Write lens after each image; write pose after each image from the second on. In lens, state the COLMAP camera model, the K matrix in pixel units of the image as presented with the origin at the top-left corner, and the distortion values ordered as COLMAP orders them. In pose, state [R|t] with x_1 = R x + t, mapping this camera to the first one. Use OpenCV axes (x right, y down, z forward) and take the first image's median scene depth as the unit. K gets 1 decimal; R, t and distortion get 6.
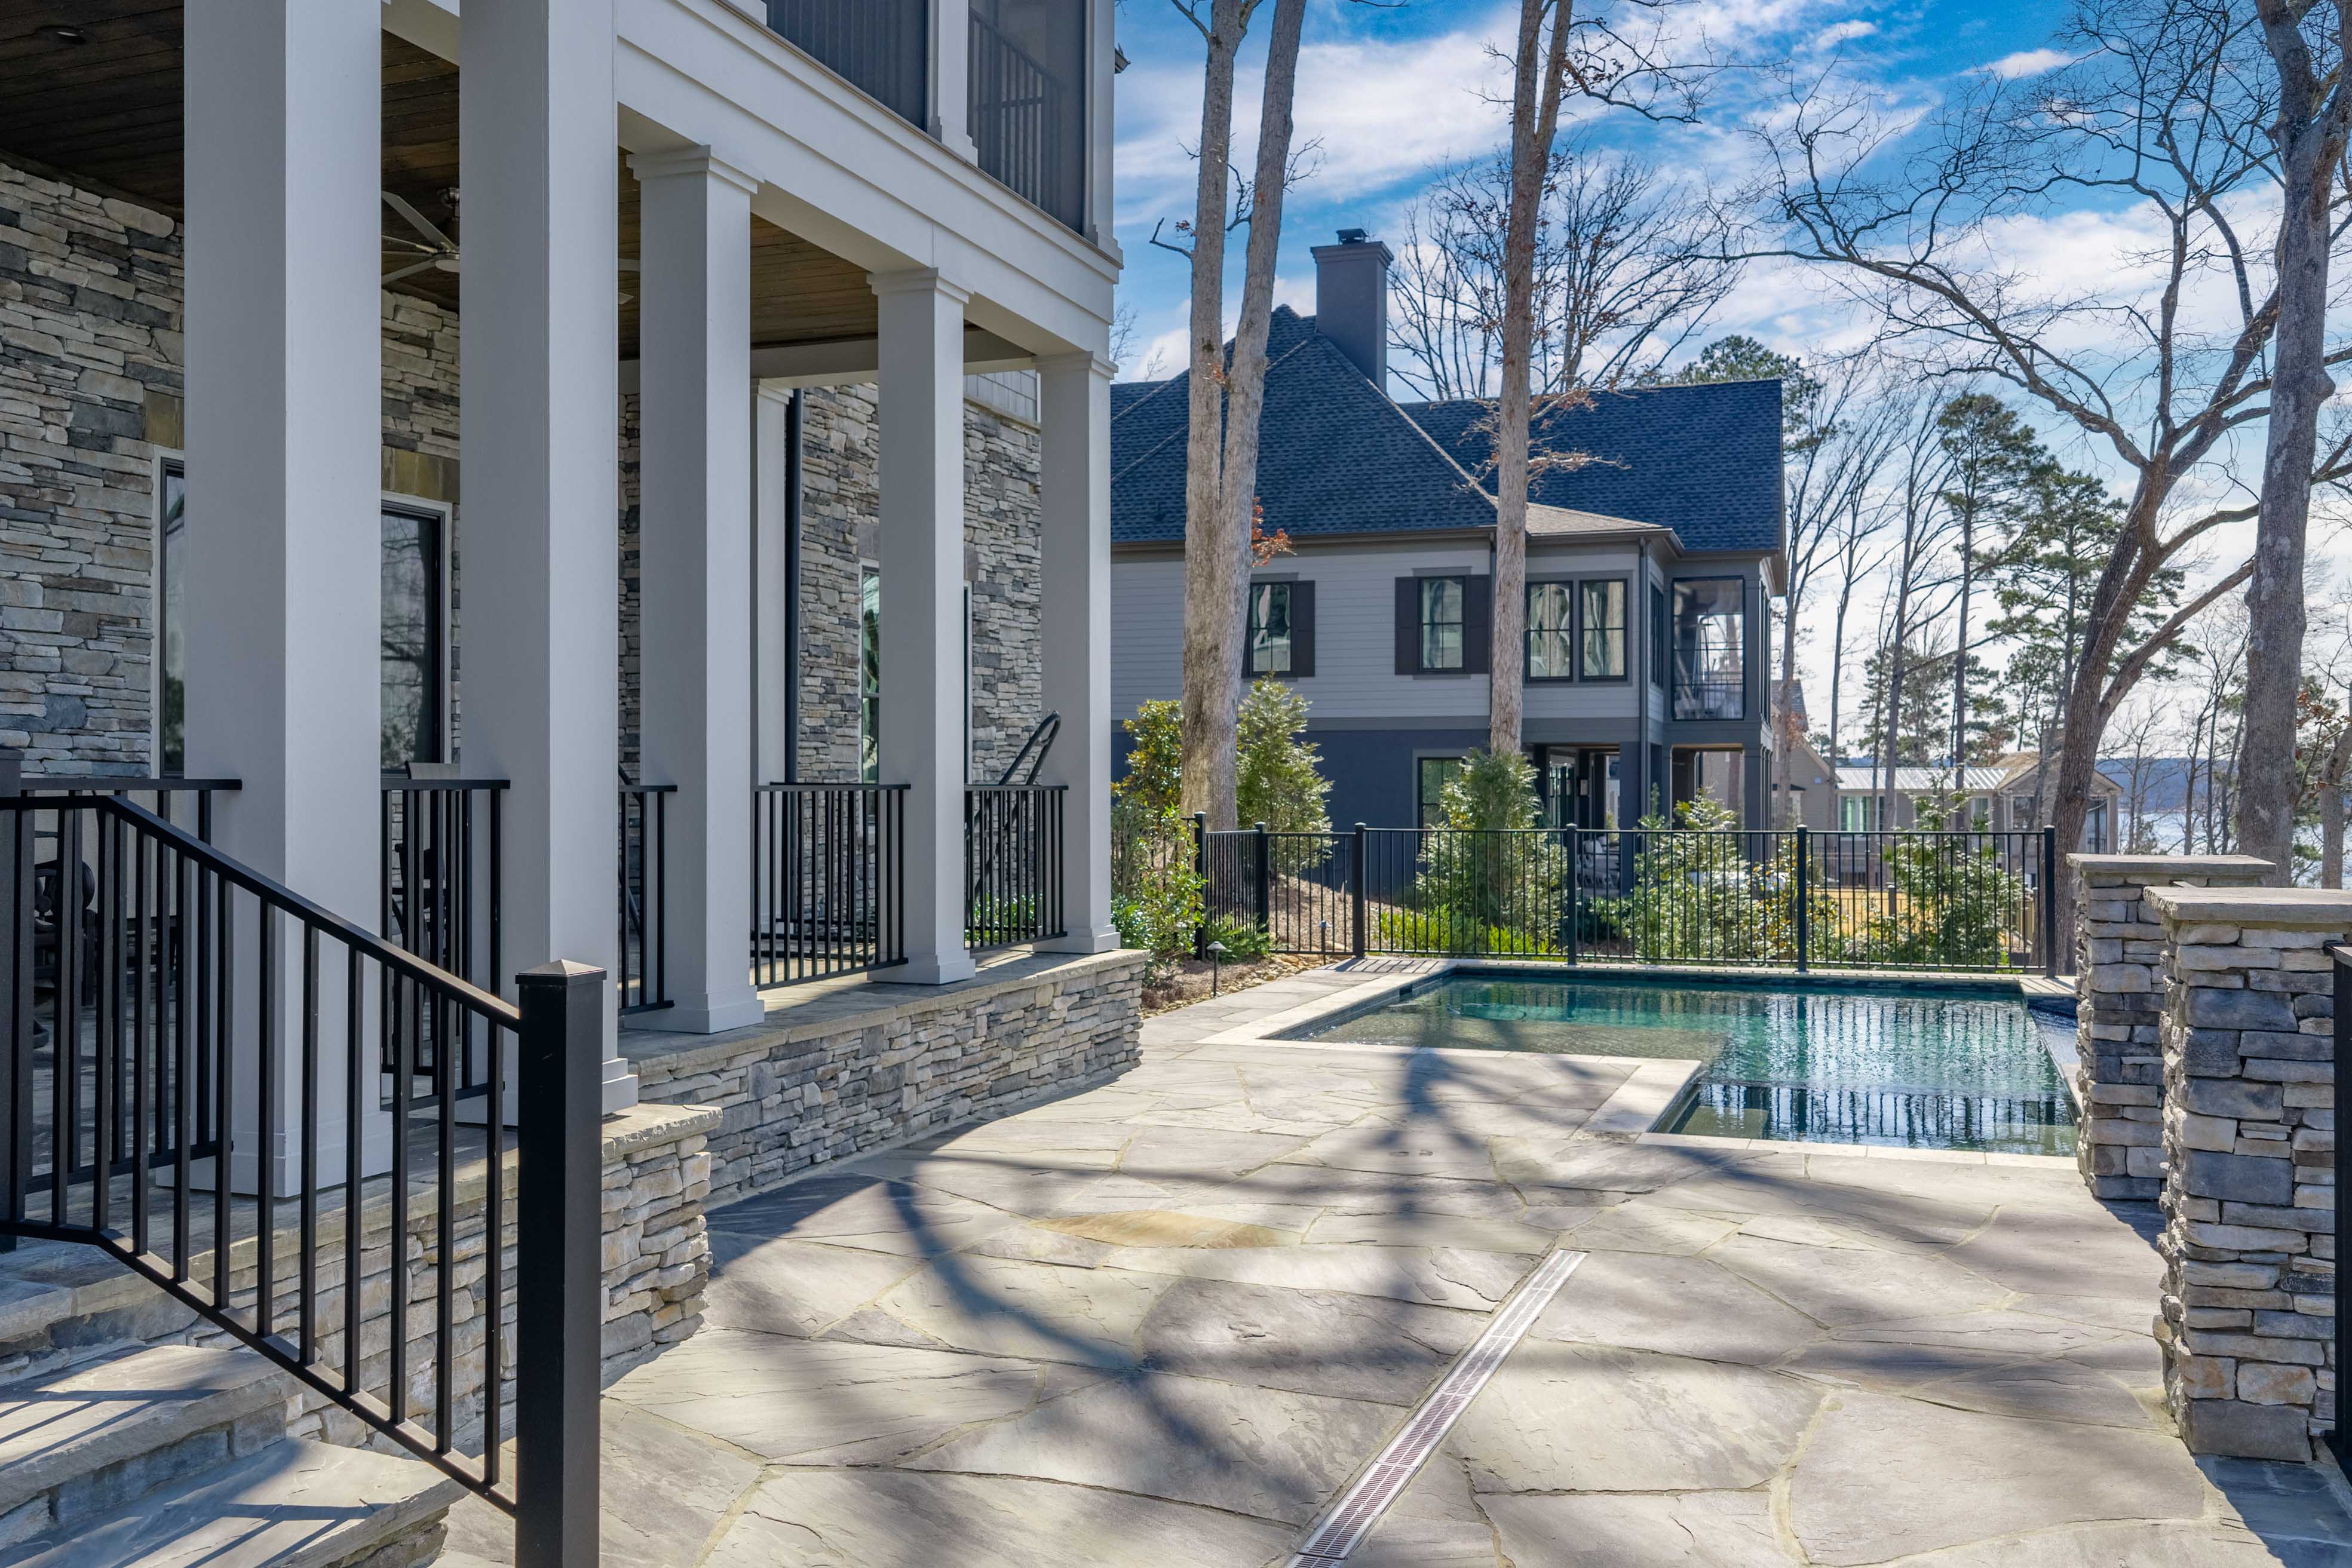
lens RADIAL K [[1956.1, 0, 1164.4], [0, 1956.1, 785.2], [0, 0, 1]] dist [0.002517, -0.010604]
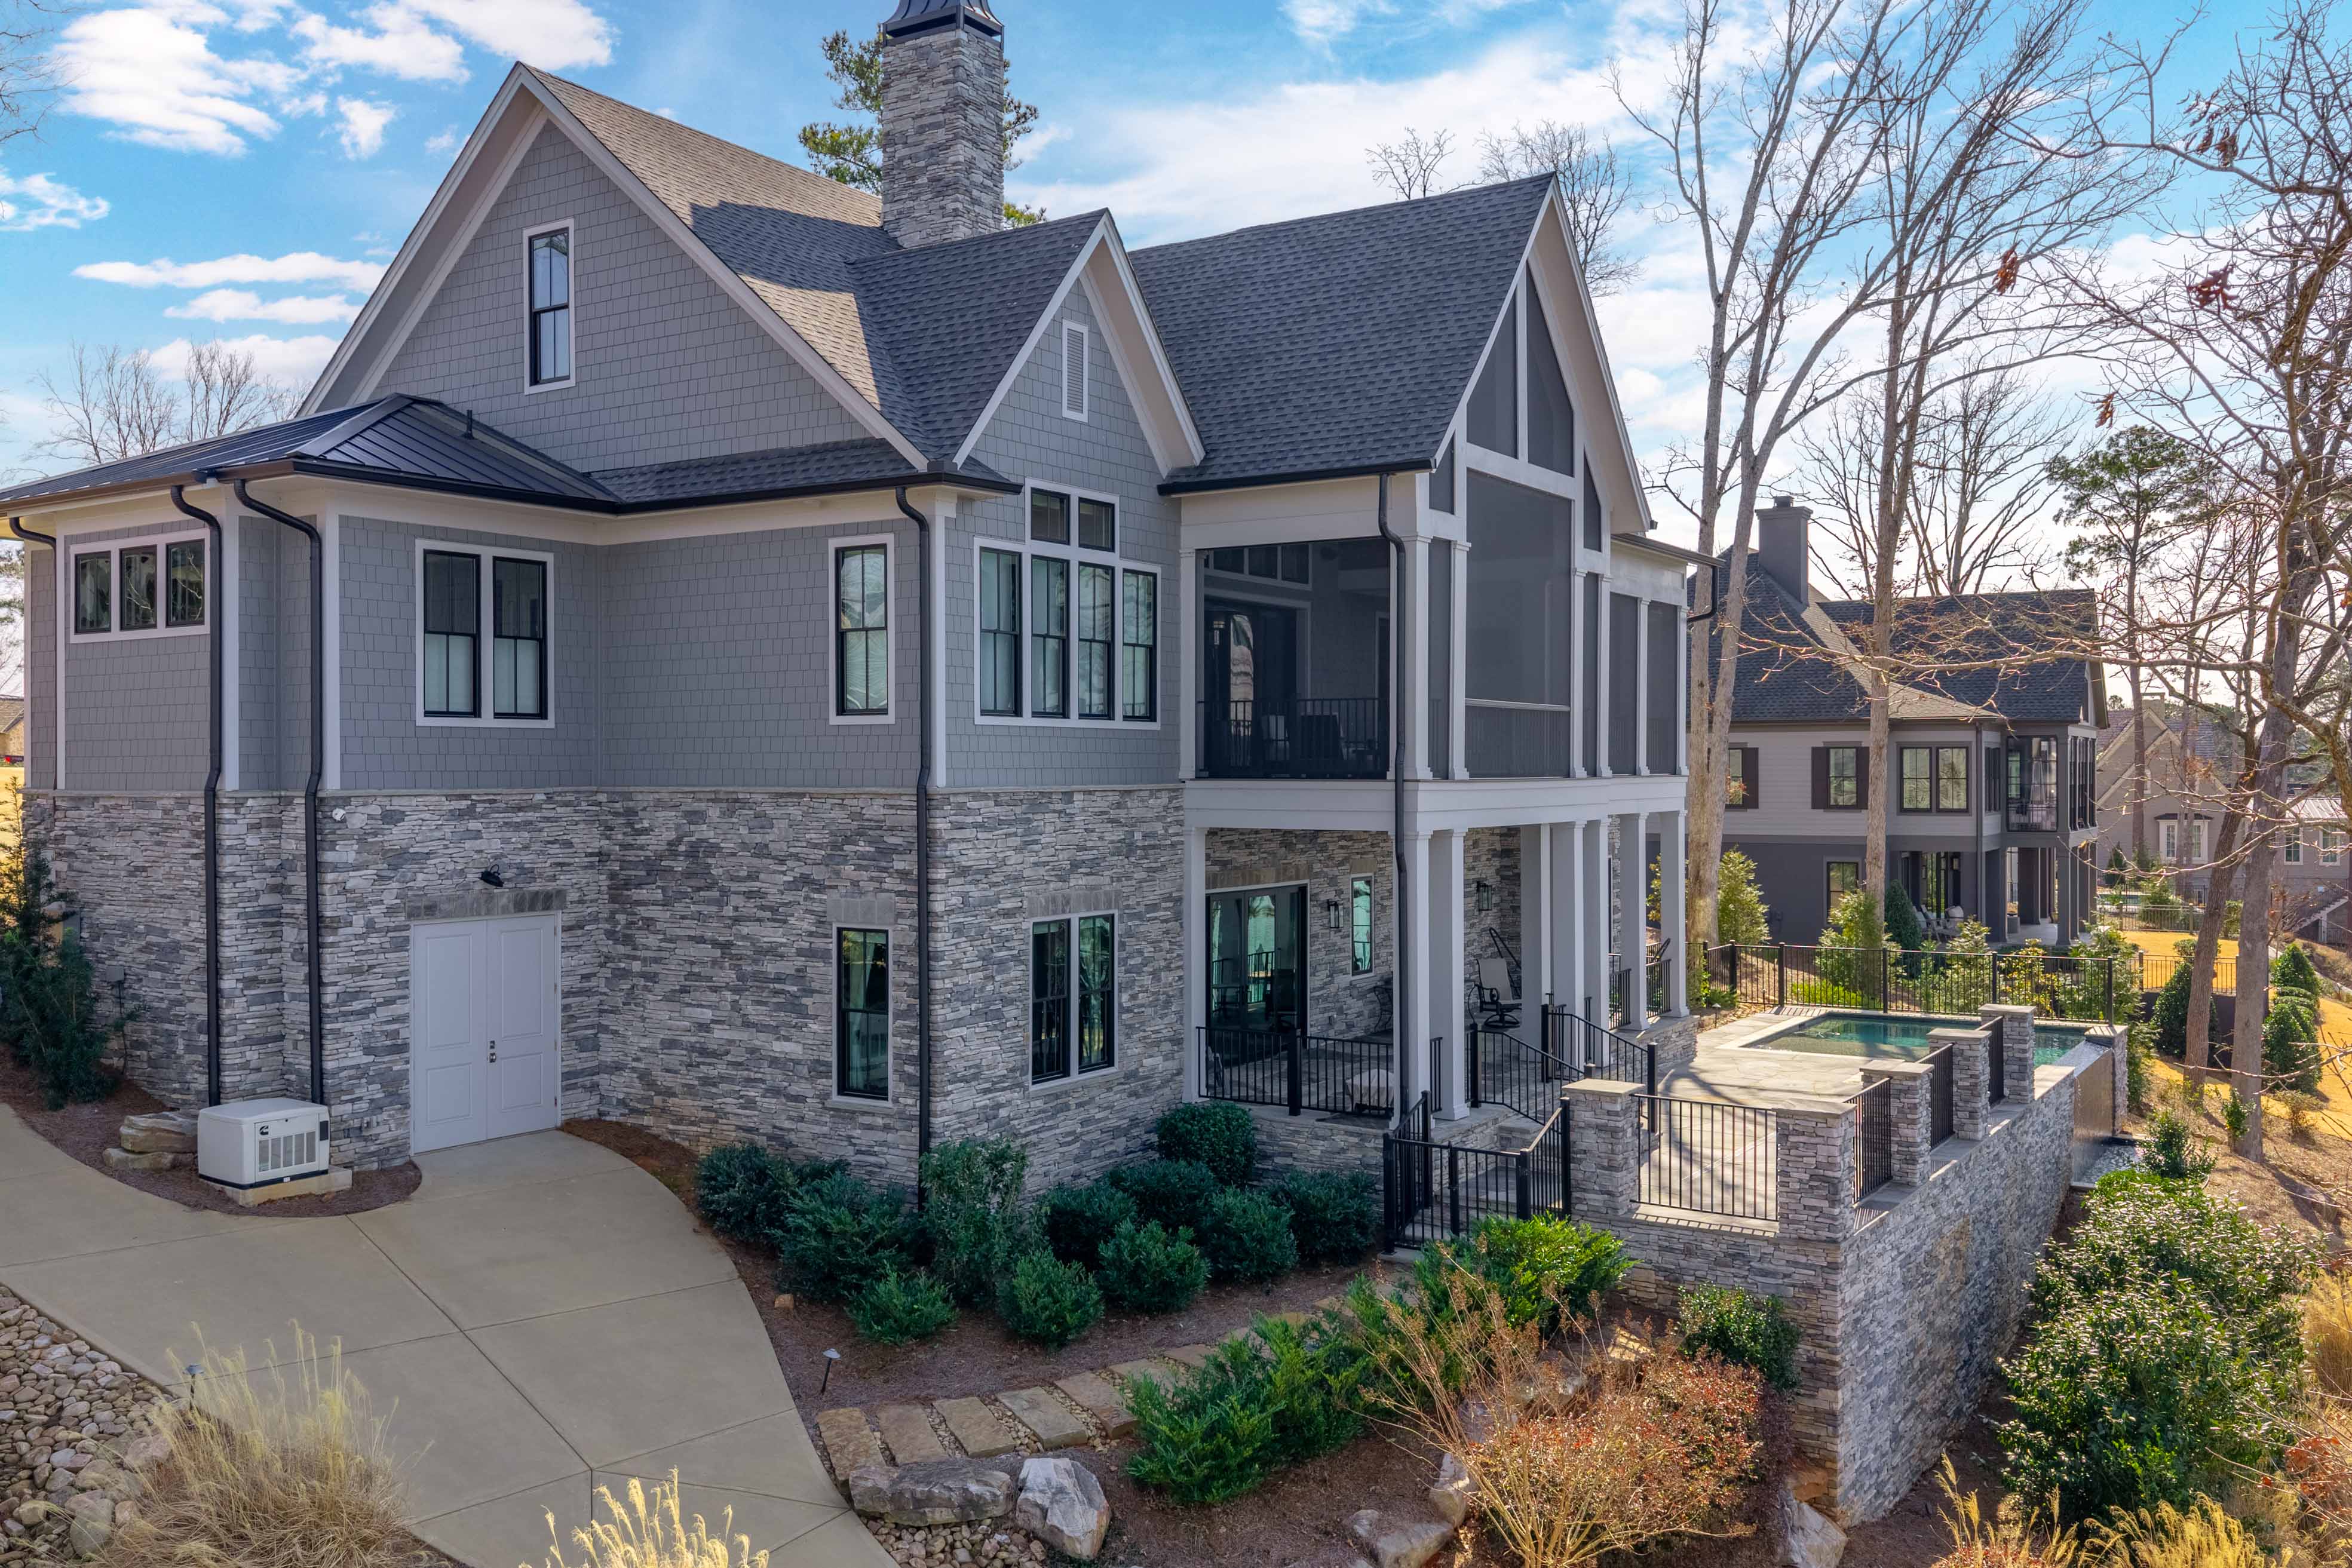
lens RADIAL K [[1956.1, 0, 1164.4], [0, 1956.1, 785.2], [0, 0, 1]] dist [0.002517, -0.010604]
pose [[0.976510, -0.004223, -0.215431, -0.051988], [0.006978, 0.999903, 0.012029, -0.098582], [0.215359, -0.013250, 0.976445, -0.654815]]
